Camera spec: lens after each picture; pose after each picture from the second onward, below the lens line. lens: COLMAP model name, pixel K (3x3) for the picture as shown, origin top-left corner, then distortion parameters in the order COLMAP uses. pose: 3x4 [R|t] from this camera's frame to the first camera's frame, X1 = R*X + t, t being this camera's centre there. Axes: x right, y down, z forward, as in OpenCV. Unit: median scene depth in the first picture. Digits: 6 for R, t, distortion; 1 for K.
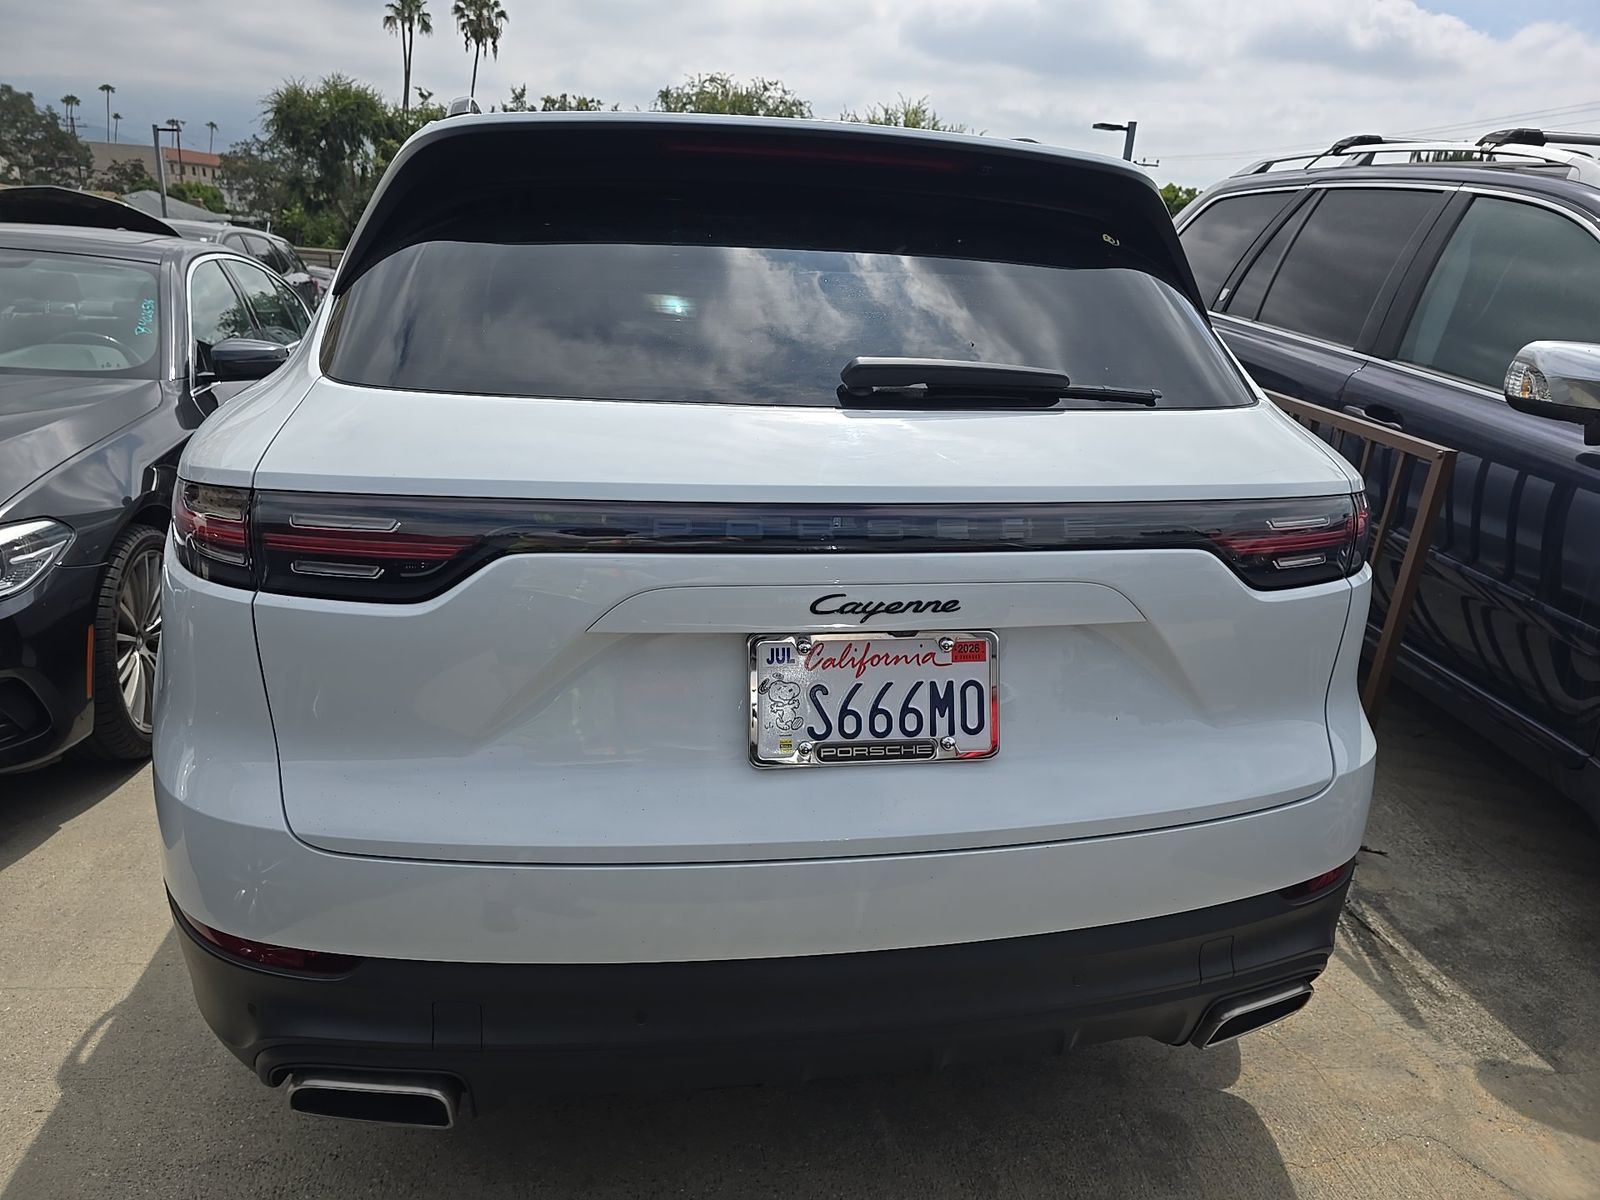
lens RADIAL K [[1092.4, 0, 800.0], [0, 1092.4, 600.0], [0, 0, 1]] dist [0.043871, -0.037807]
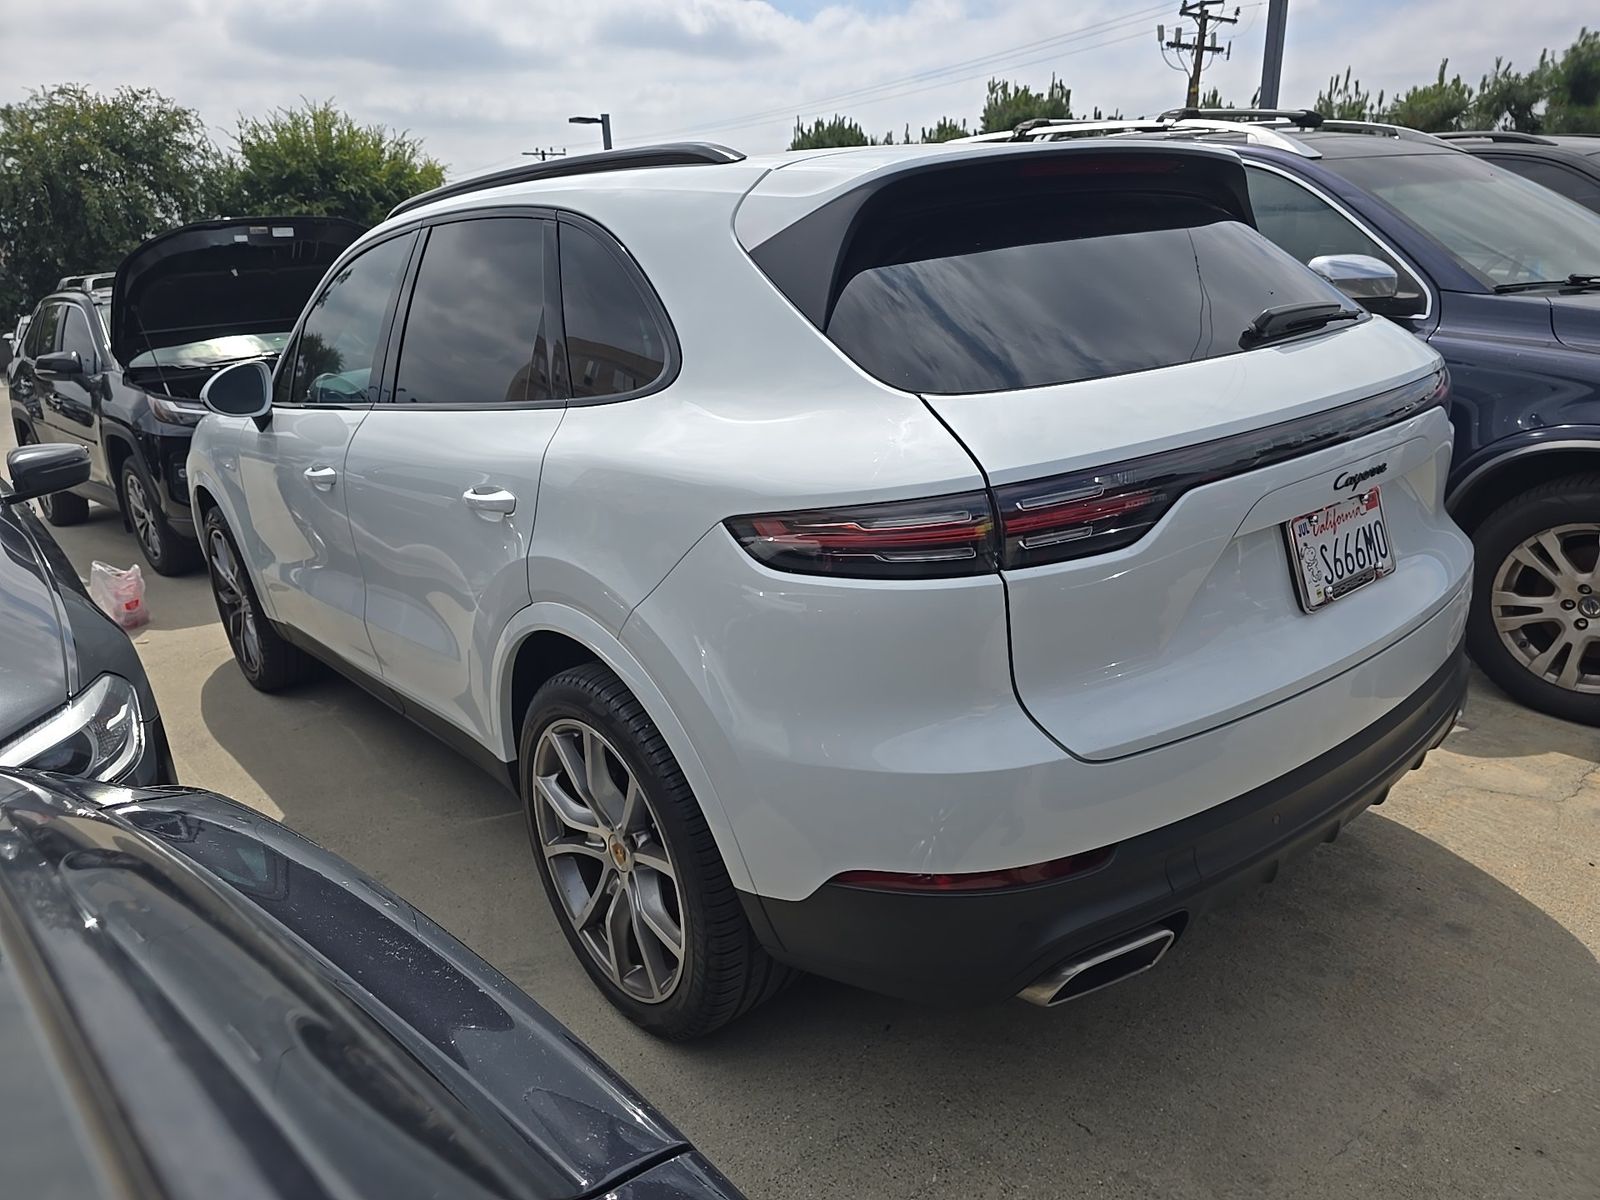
lens RADIAL K [[1092.4, 0, 800.0], [0, 1092.4, 600.0], [0, 0, 1]] dist [0.043871, -0.037807]
pose [[0.870606, -0.248734, 0.424473, -0.044178], [0.245838, 0.967288, 0.062593, -0.003962], [-0.426157, 0.049858, 0.903274, 0.001086]]
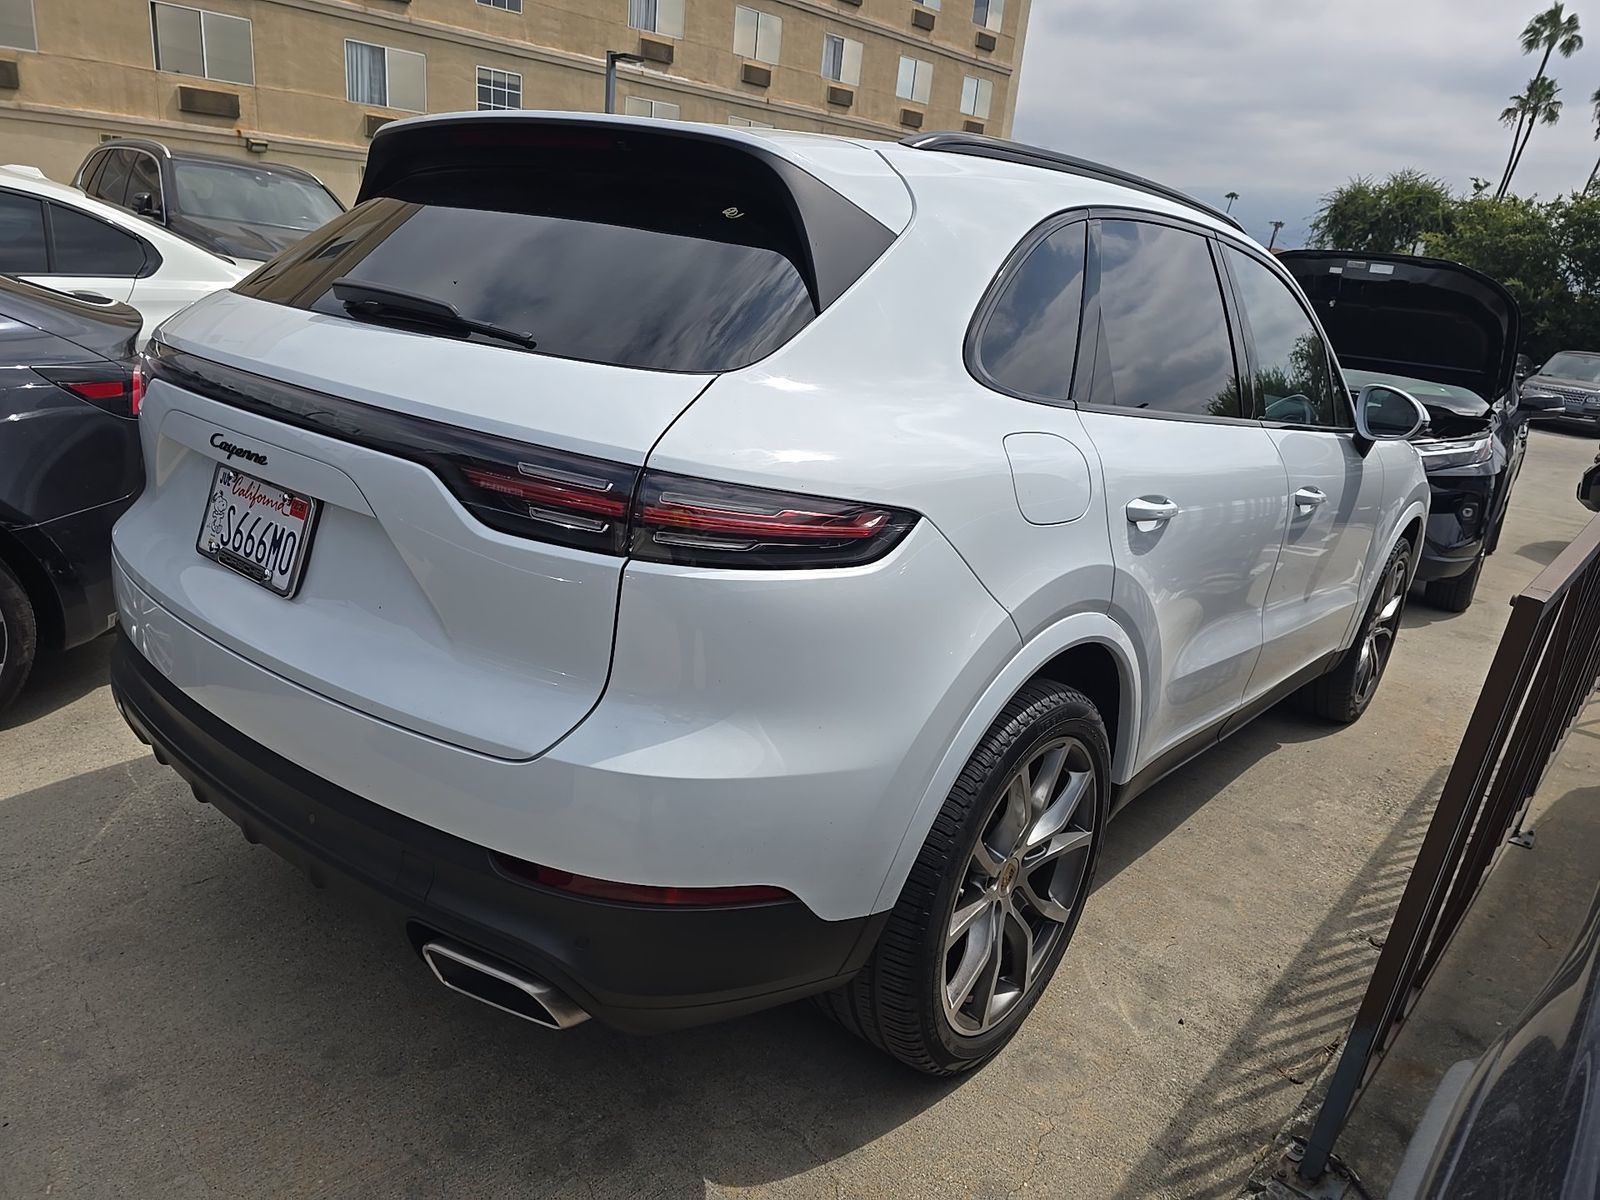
lens RADIAL K [[1092.4, 0, 800.0], [0, 1092.4, 600.0], [0, 0, 1]] dist [0.043871, -0.037807]
pose [[0.637651, 0.239510, -0.732145, 0.056636], [-0.297211, 0.953339, 0.053018, -0.003503], [0.710681, 0.183794, 0.679082, 0.022497]]
